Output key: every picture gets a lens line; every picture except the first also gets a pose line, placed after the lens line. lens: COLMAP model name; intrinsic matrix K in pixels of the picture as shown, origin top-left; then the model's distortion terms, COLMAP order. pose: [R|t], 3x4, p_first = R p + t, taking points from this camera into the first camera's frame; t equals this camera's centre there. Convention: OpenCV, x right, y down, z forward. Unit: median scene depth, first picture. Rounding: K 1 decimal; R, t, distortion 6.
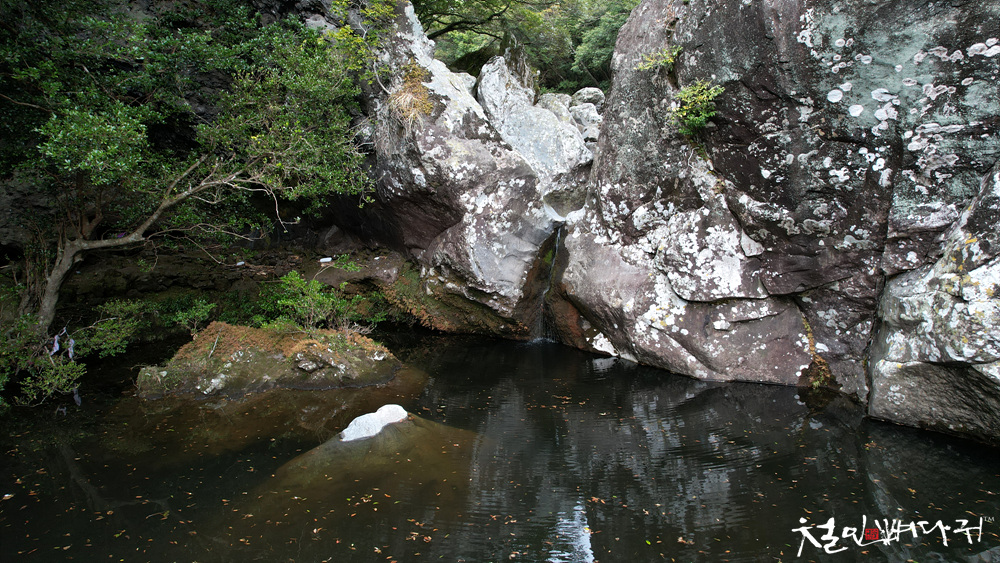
lens RADIAL K [[638.5, 0, 501.6], [0, 638.5, 276.0], [0, 0, 1]] dist [-0.074783, 0.062164]
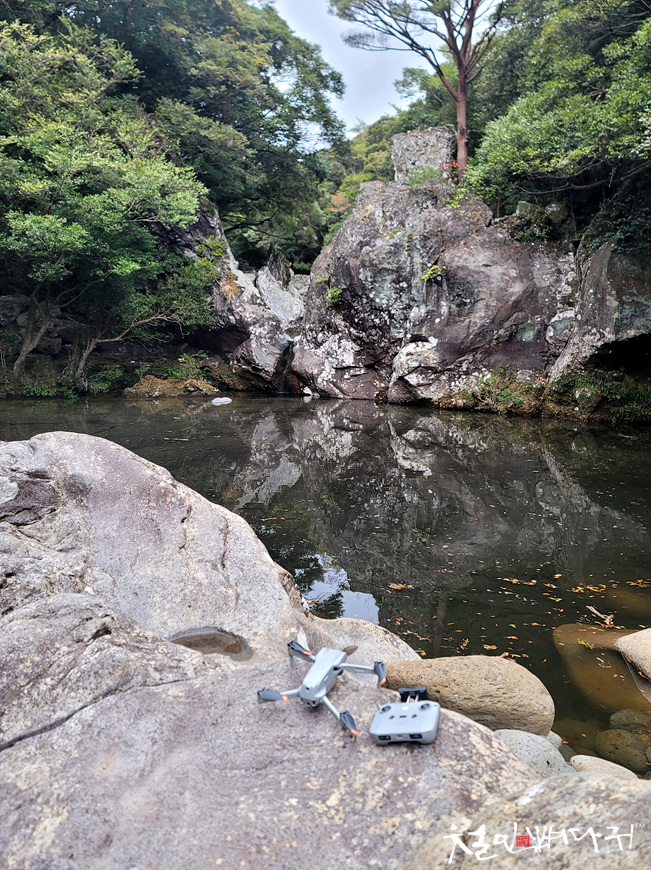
lens RADIAL K [[631.7, 0, 327.8], [0, 631.7, 430.0], [0, 0, 1]] dist [0.086166, -0.075857]
pose [[0.996106, 0.012208, 0.087311, 0.030806], [-0.011790, 0.999916, -0.005296, 0.303238], [-0.087369, 0.004245, 0.996167, -1.596624]]
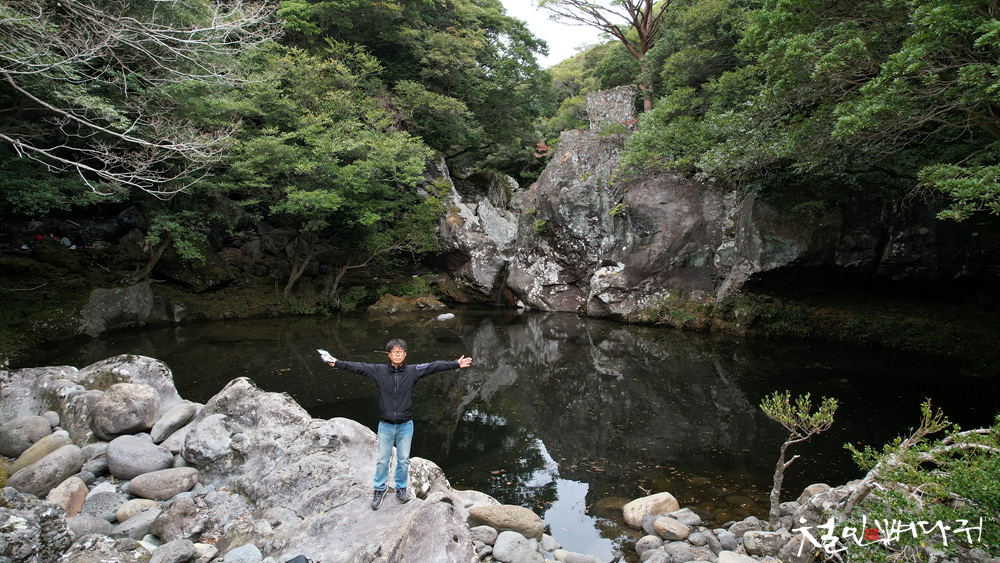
lens RADIAL K [[637.4, 0, 501.9], [0, 637.4, 276.4], [0, 0, 1]] dist [-0.074074, 0.062500]
pose [[0.999838, 0.001140, -0.017940, 0.143139], [-0.002311, 0.997858, -0.065370, 0.192019], [0.017827, 0.065401, 0.997700, -2.053173]]
